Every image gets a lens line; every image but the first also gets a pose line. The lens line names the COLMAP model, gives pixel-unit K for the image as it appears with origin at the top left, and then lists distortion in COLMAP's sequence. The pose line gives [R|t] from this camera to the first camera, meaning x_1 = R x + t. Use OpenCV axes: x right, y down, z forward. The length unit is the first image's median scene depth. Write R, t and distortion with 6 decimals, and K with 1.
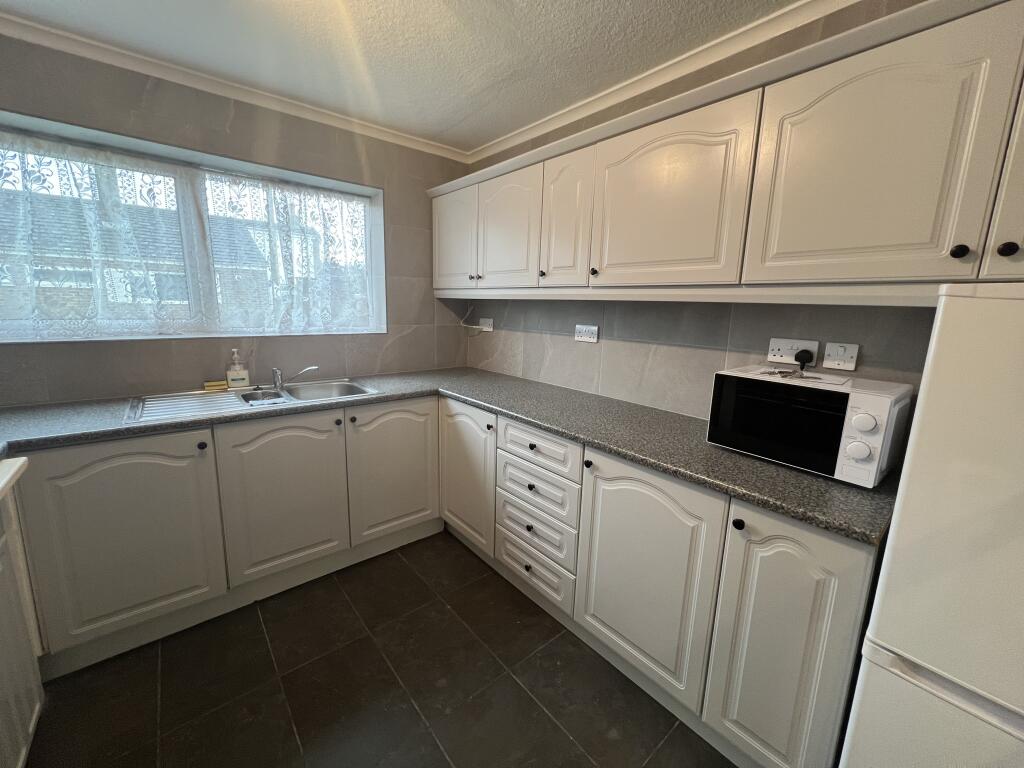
lens RADIAL K [[410.5, 0, 509.6], [0, 410.5, 380.9], [0, 0, 1]] dist [-0.000589, -0.000120]
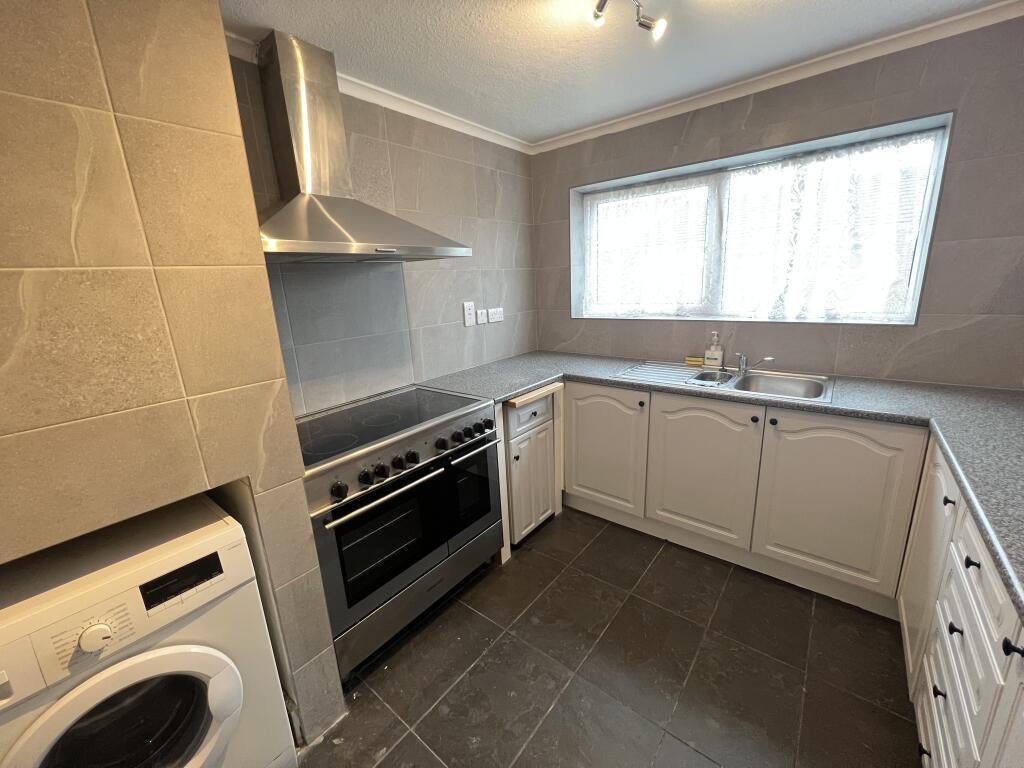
lens RADIAL K [[410.5, 0, 510.0], [0, 410.5, 382.4], [0, 0, 1]] dist [-0.000589, -0.000120]
pose [[0.188724, 0.204354, -0.960533, 0.355238], [-0.127369, 0.974941, 0.182394, -0.080400], [0.973735, 0.087920, 0.210023, 0.238657]]
